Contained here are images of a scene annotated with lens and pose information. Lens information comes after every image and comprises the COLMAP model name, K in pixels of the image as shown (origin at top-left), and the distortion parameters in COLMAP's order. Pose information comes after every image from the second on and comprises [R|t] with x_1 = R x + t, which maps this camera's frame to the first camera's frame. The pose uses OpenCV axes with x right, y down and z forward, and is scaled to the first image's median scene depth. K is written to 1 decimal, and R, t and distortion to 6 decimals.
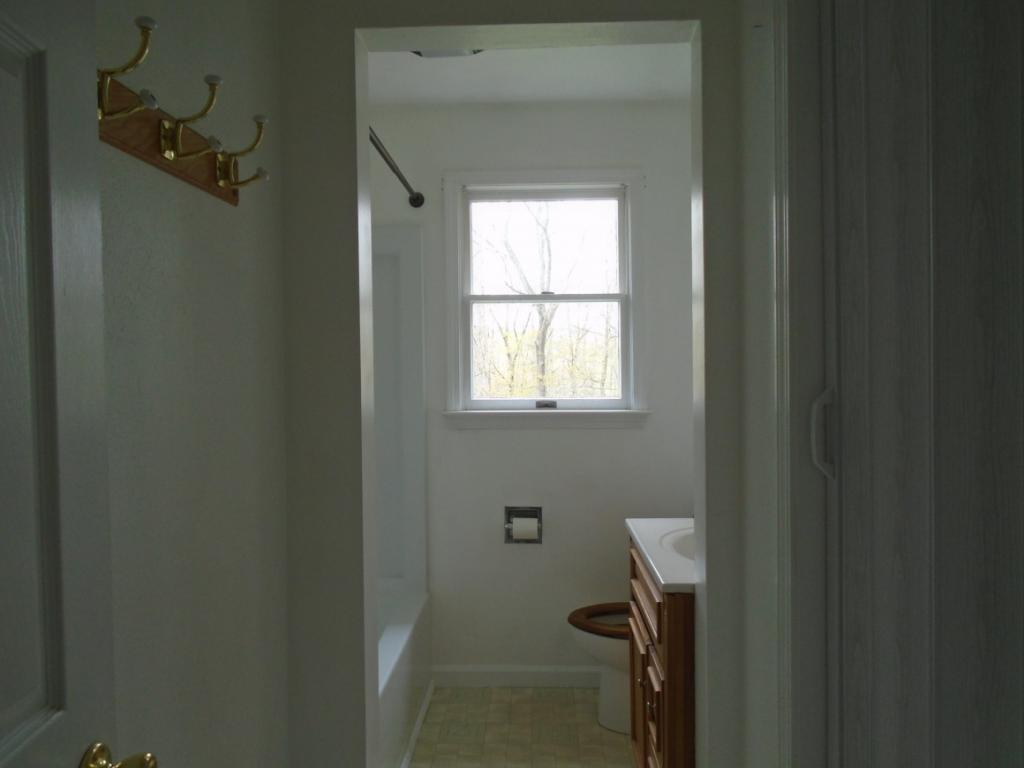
lens RADIAL K [[782.7, 0, 510.3], [0, 782.7, 375.9], [0, 0, 1]] dist [-0.010969, -0.004469]
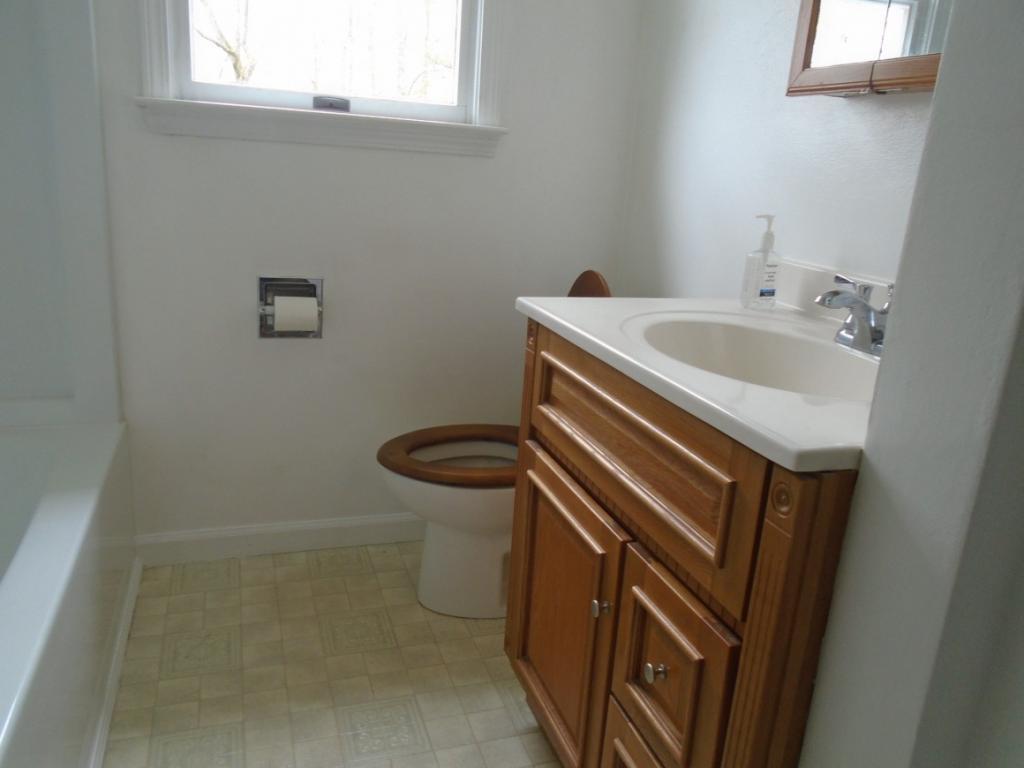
lens RADIAL K [[782.7, 0, 510.3], [0, 782.7, 375.9], [0, 0, 1]] dist [-0.010969, -0.004469]
pose [[0.930329, -0.026332, 0.365779, -0.049251], [-0.072929, 0.964213, 0.254903, 0.076551], [-0.359401, -0.263819, 0.895115, 0.394362]]
